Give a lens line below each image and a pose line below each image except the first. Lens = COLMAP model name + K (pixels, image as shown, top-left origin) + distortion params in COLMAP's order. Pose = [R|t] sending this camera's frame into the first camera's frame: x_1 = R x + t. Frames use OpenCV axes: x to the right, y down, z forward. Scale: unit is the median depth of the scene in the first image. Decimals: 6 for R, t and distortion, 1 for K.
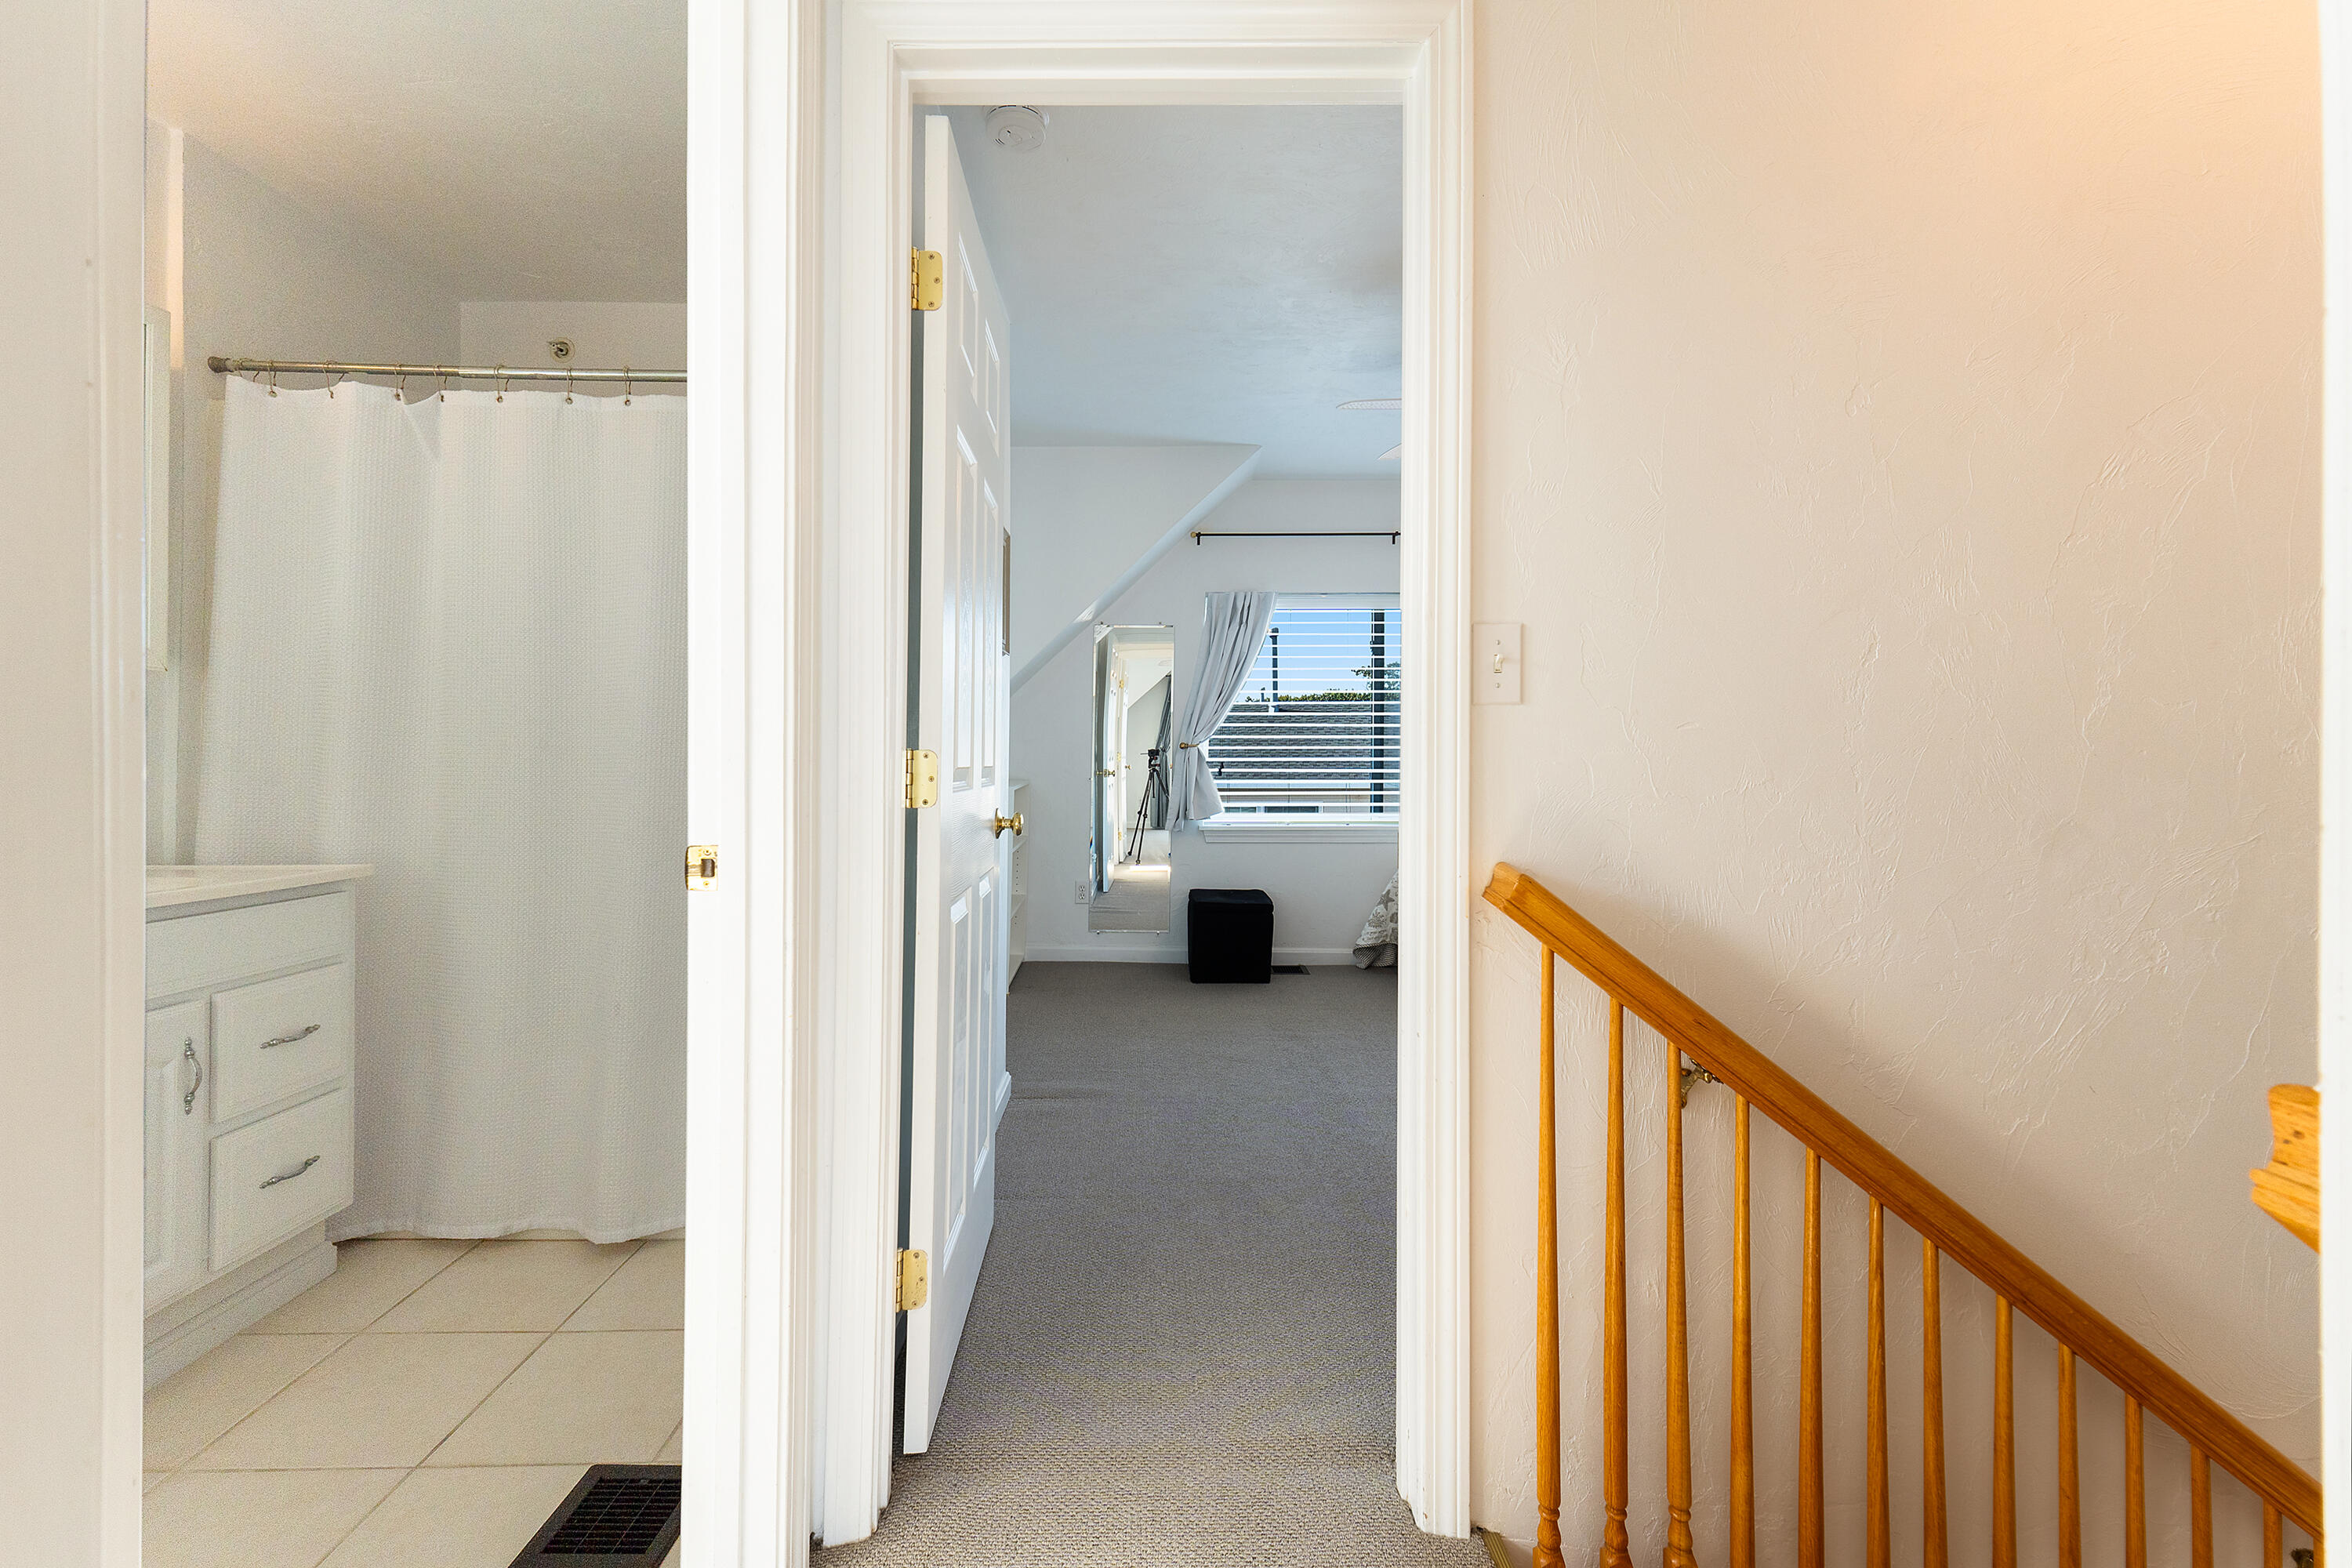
lens RADIAL K [[996.9, 0, 1133.2], [0, 996.9, 759.8], [0, 0, 1]] dist [0.016298, -0.000260]
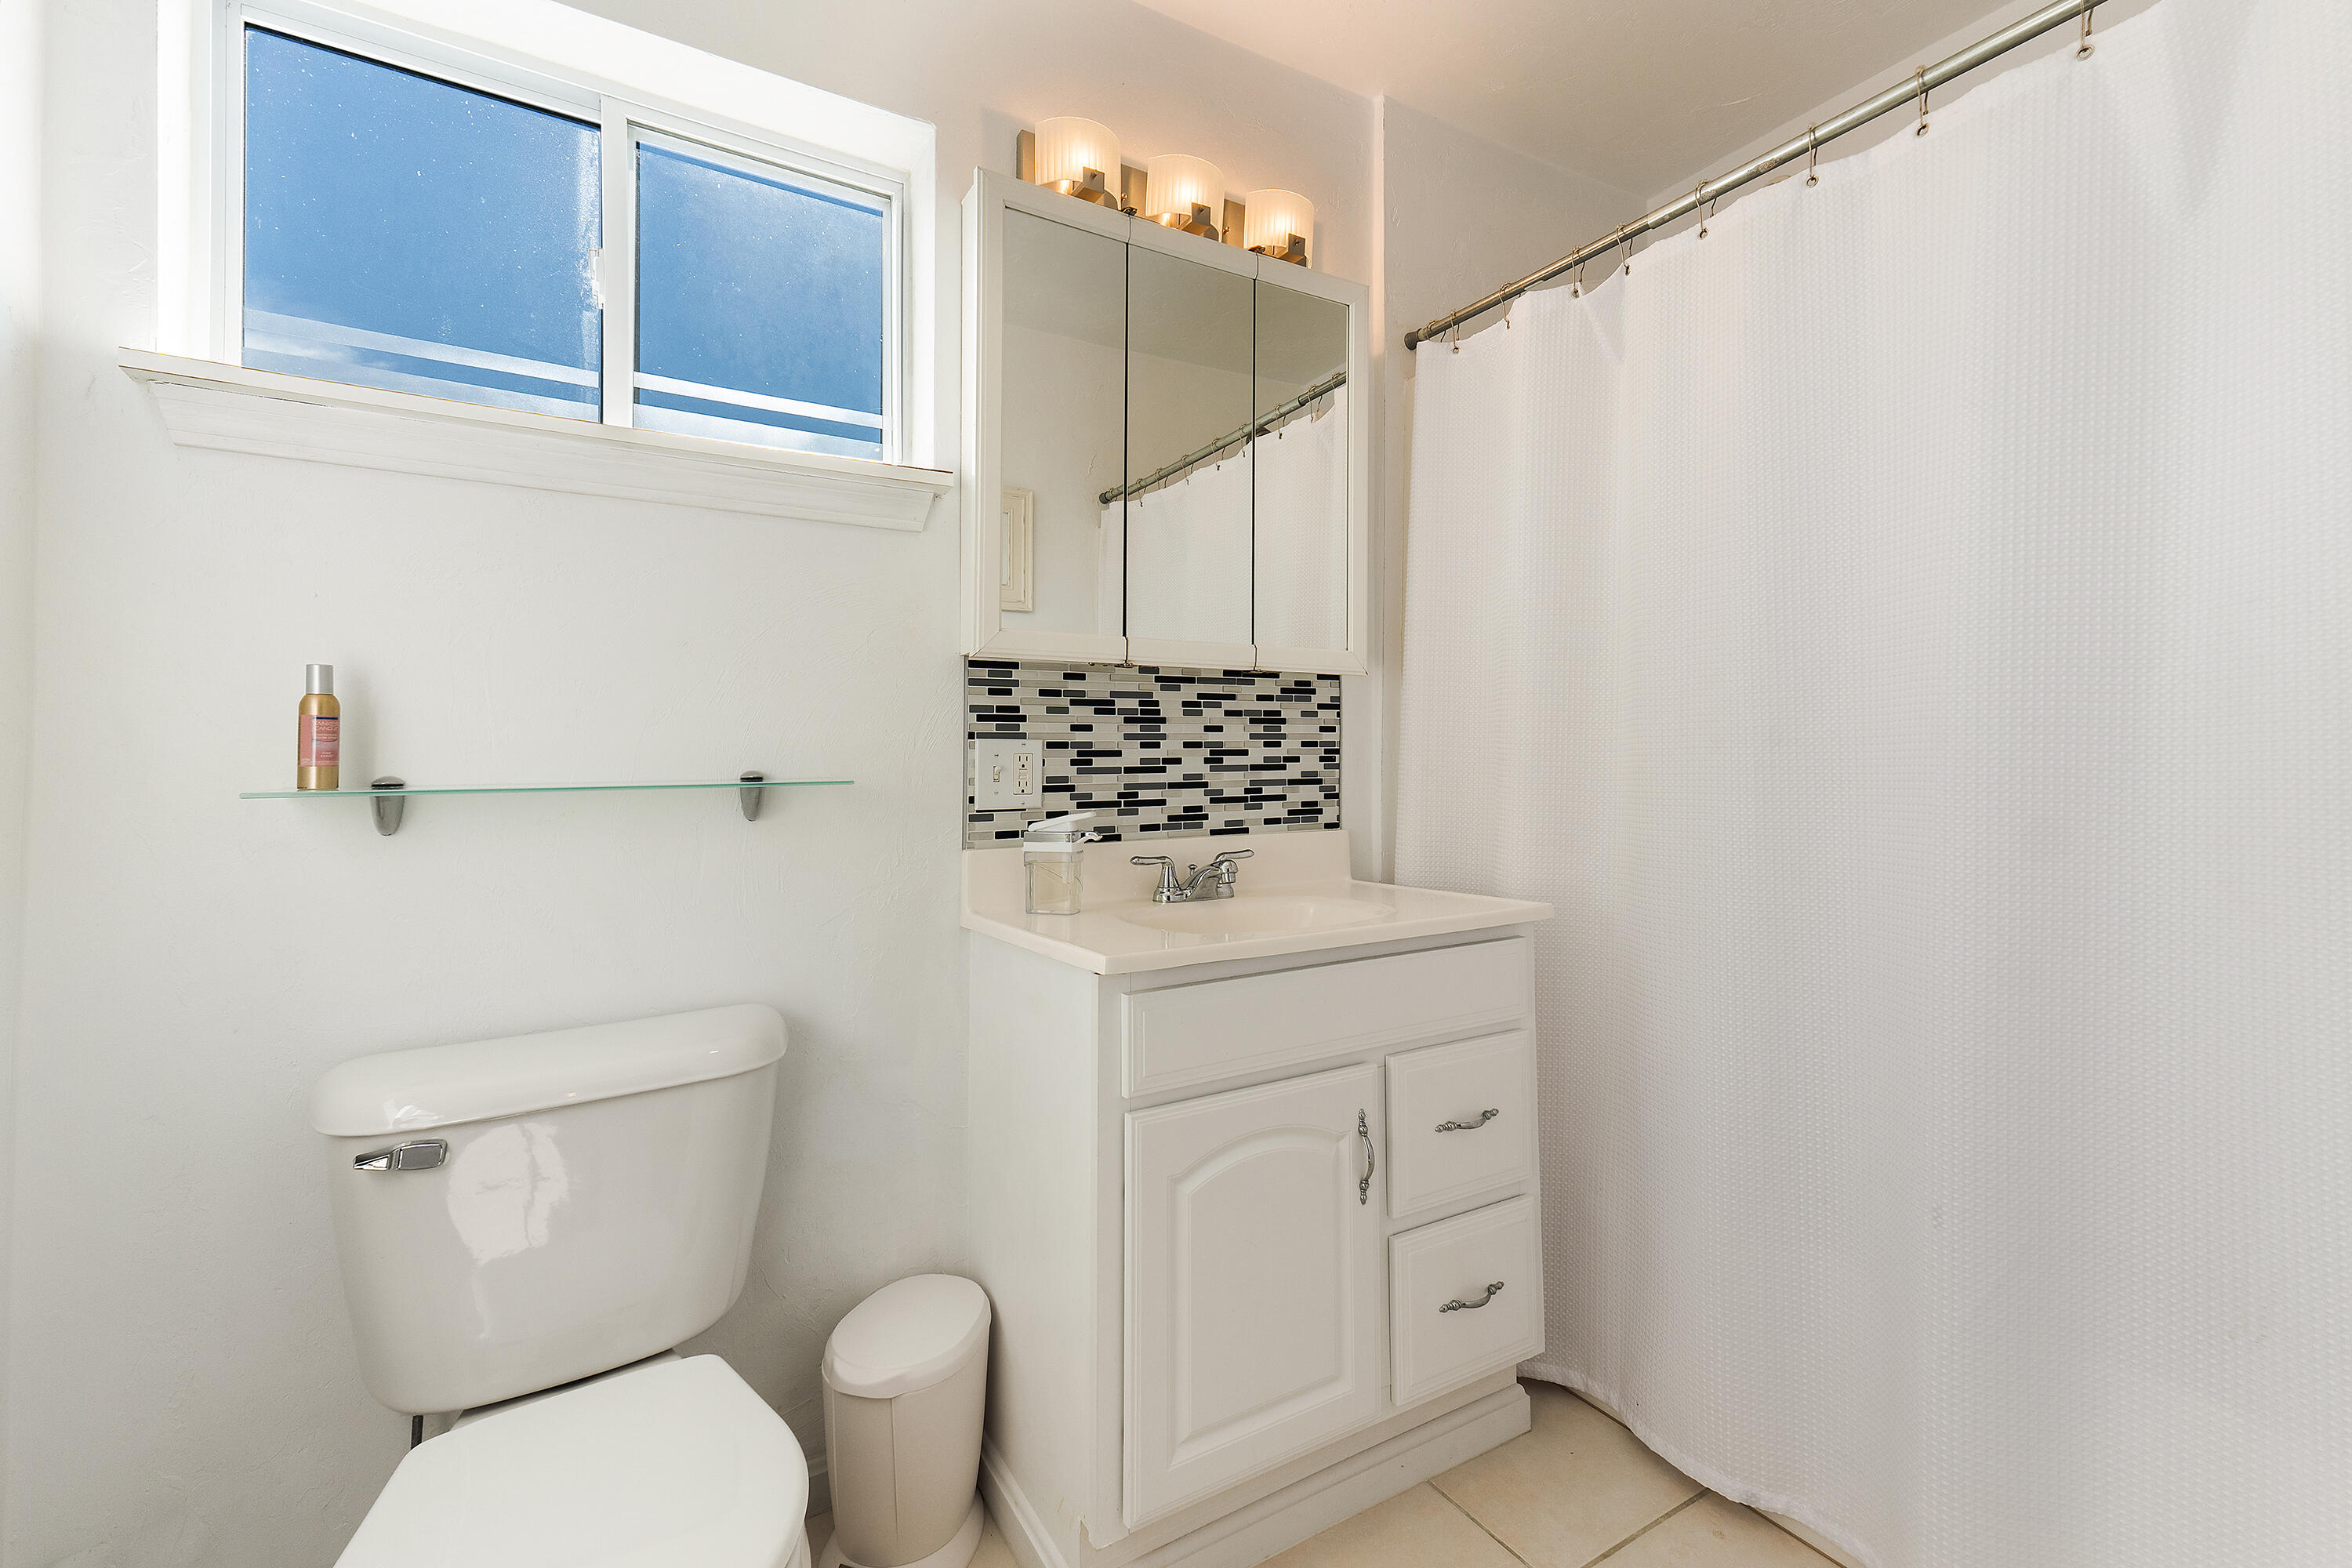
lens RADIAL K [[1041.6, 0, 1175.2], [0, 1041.6, 764.2], [0, 0, 1]] dist [0.041075, 0.000230]
pose [[0.519853, -0.014794, -0.854127, -0.234963], [0.016723, 0.999835, -0.007139, -0.002190], [0.854092, -0.010572, 0.520015, 0.360361]]
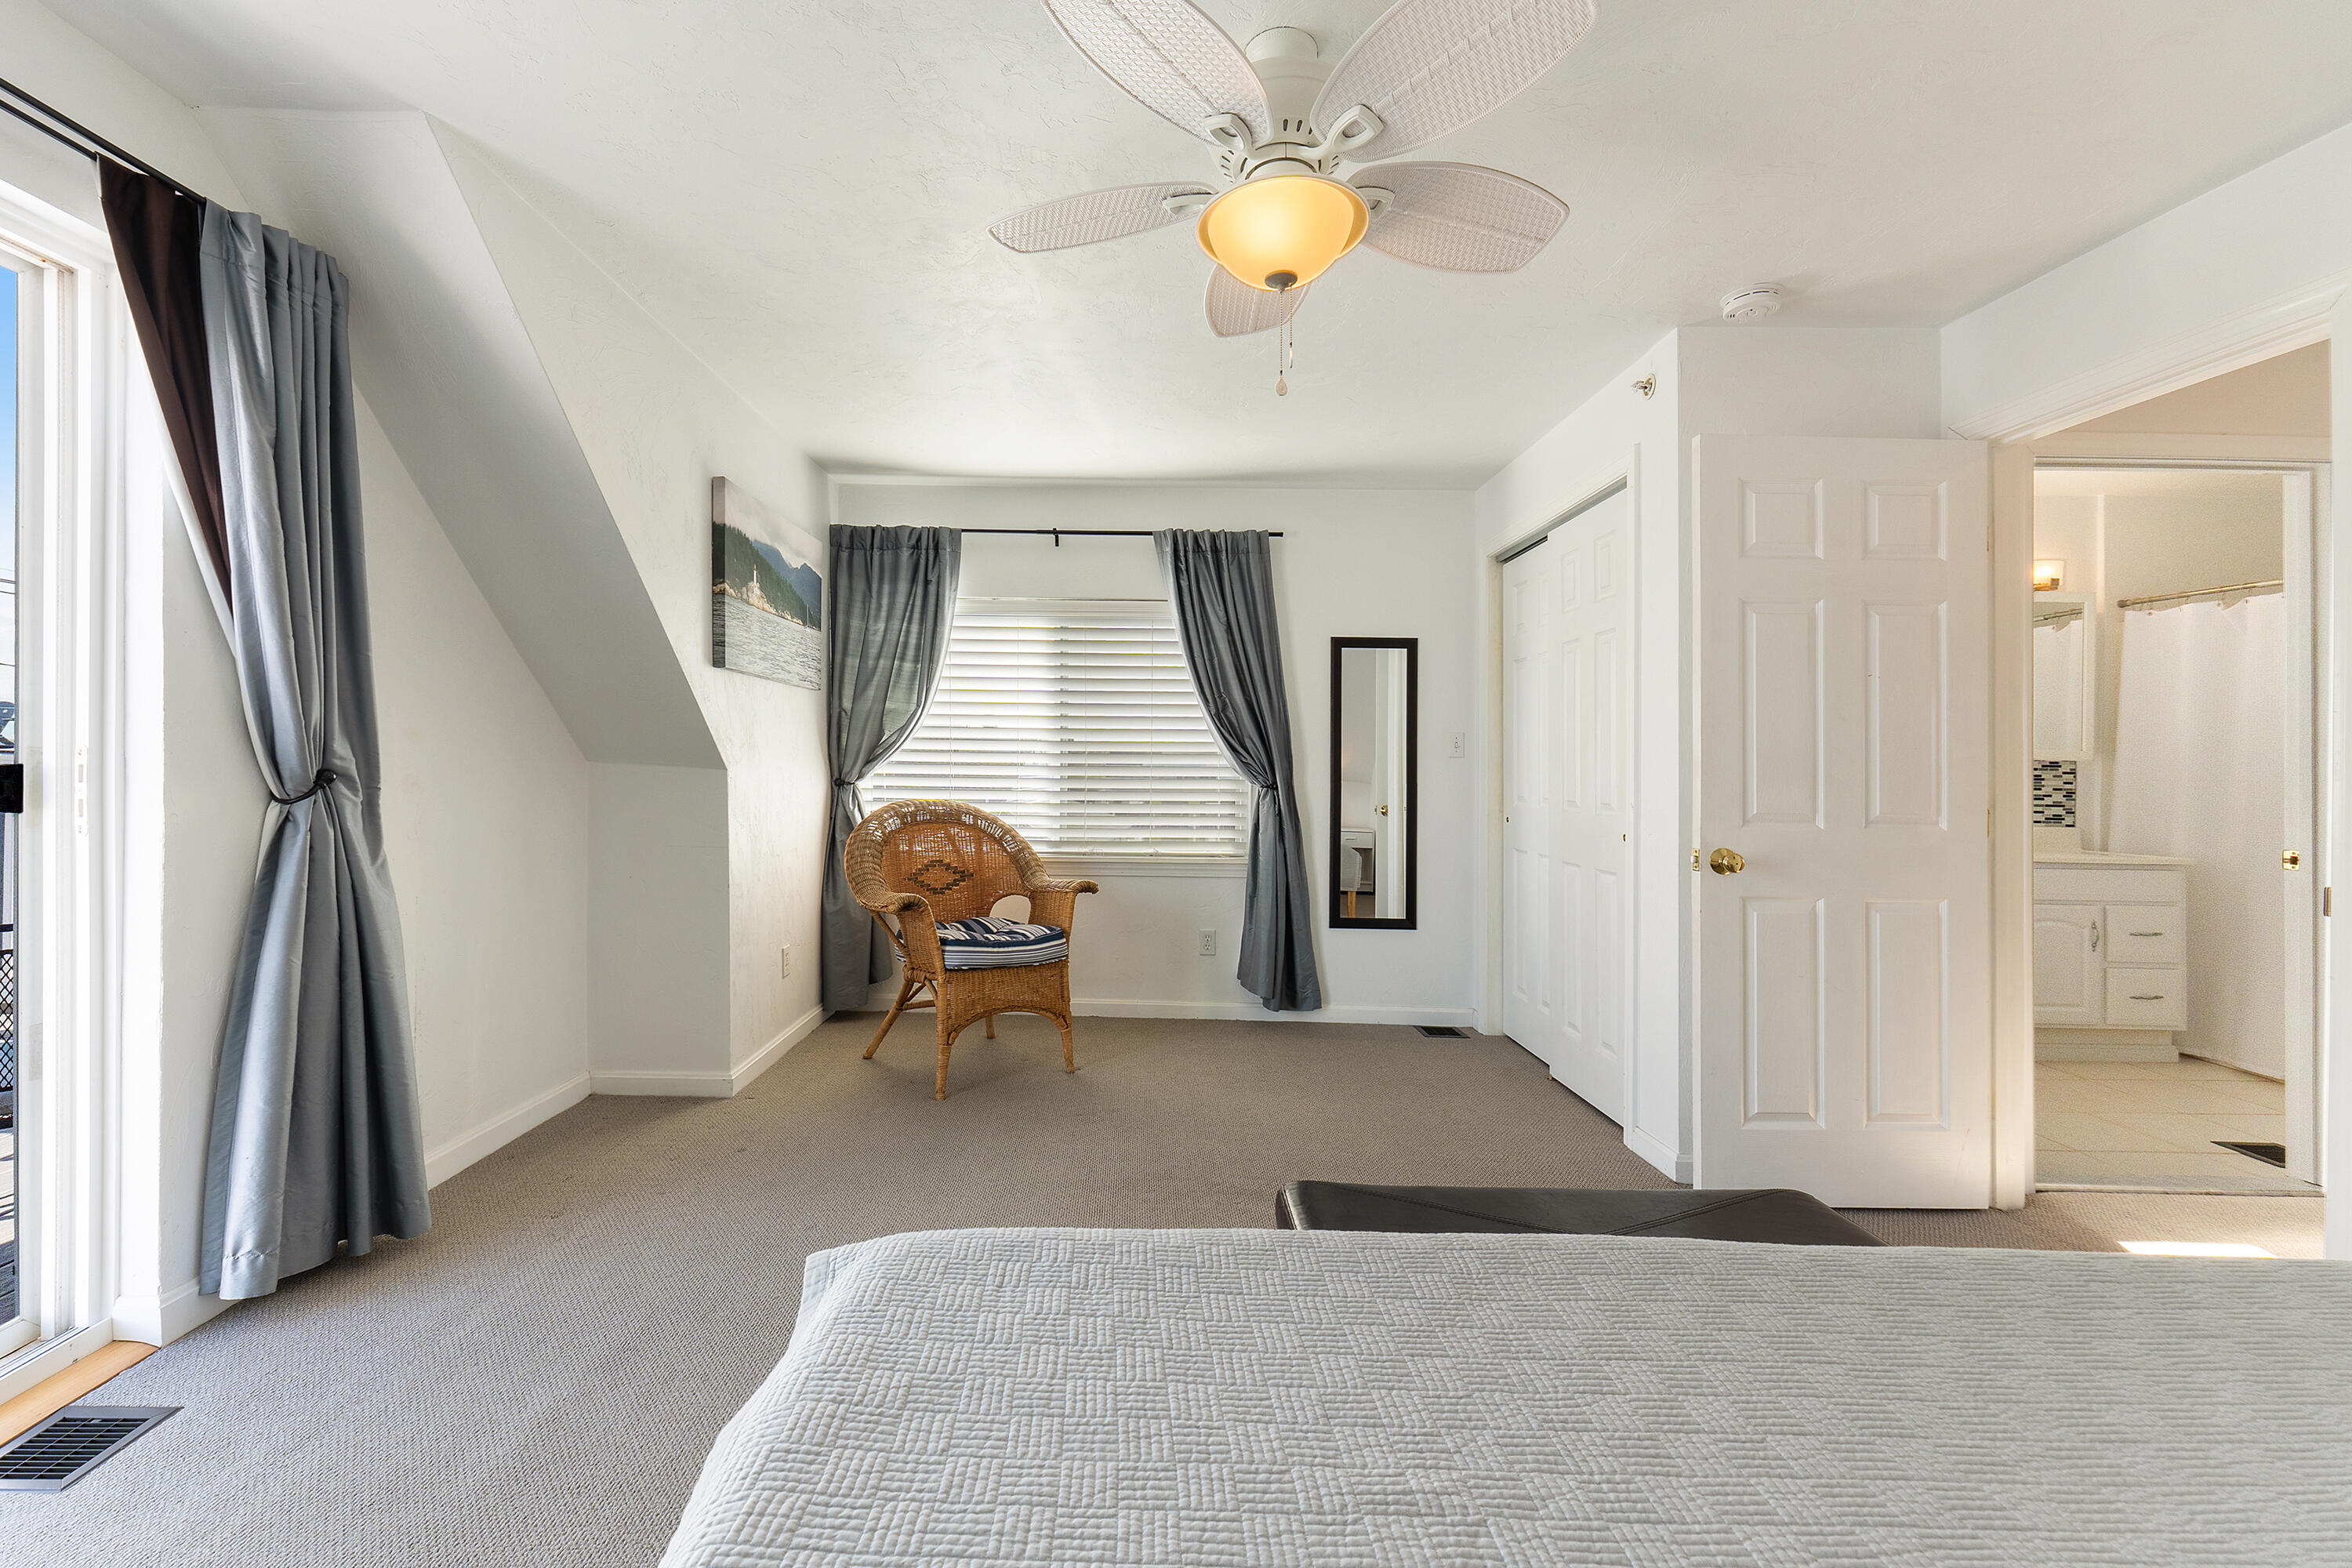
lens RADIAL K [[996.9, 0, 1126.0], [0, 996.9, 773.6], [0, 0, 1]] dist [0.016298, -0.000260]
pose [[-0.000782, -0.003735, -0.999993, 1.243908], [0.000414, 0.999993, -0.003735, -0.055605], [1.000000, -0.000417, -0.000781, -1.096855]]
